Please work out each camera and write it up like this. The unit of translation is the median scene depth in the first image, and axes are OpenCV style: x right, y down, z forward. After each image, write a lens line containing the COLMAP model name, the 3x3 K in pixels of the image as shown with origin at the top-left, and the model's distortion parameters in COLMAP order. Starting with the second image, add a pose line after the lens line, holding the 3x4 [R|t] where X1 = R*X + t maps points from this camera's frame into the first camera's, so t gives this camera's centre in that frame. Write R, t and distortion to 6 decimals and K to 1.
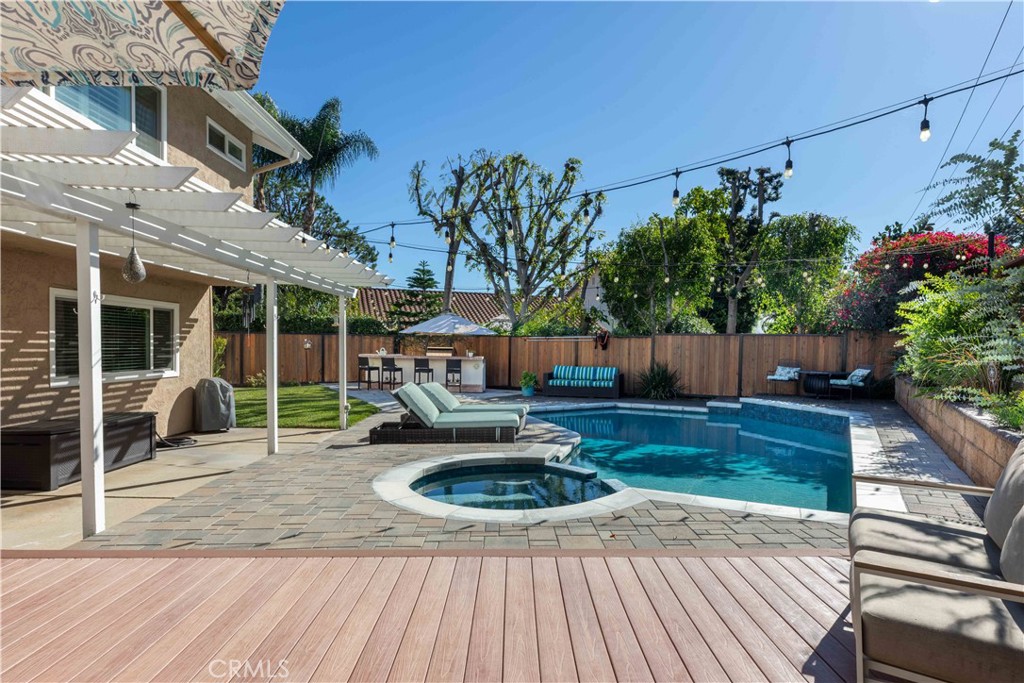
lens RADIAL K [[547.3, 0, 526.5], [0, 547.3, 366.1], [0, 0, 1]] dist [0.004110, 0.000219]
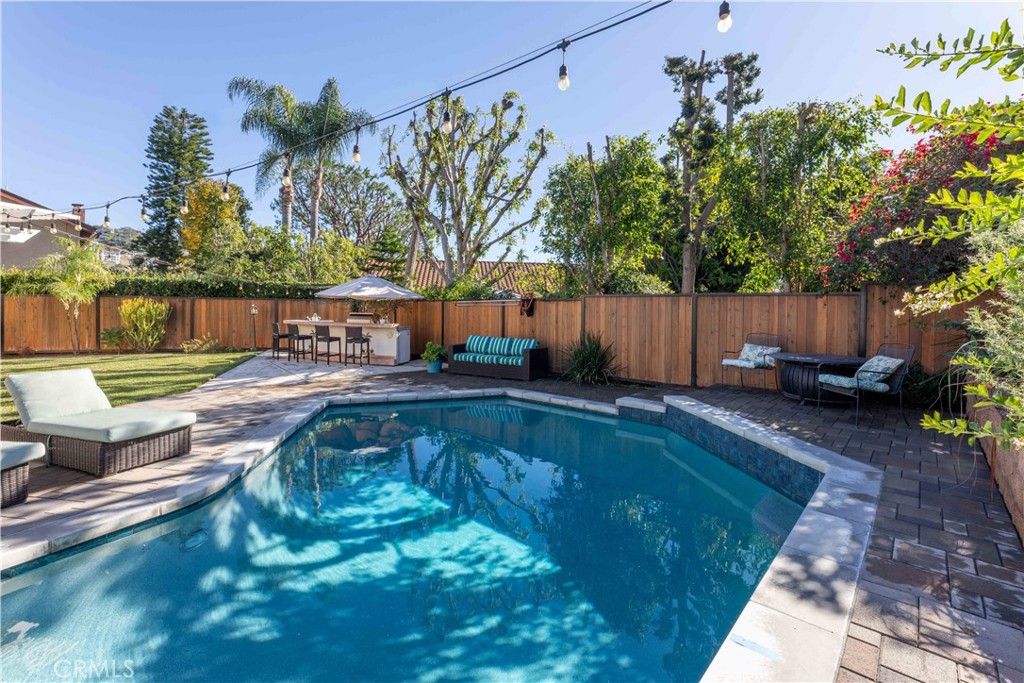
lens RADIAL K [[443.0, 0, 511.6], [0, 443.0, 311.0], [0, 0, 1]] dist [0.001201, 0.000294]
pose [[0.975169, 0.000199, -0.221462, 0.280368], [-0.008676, 0.999266, -0.037305, -0.014667], [0.221292, 0.038300, 0.974455, 0.398510]]
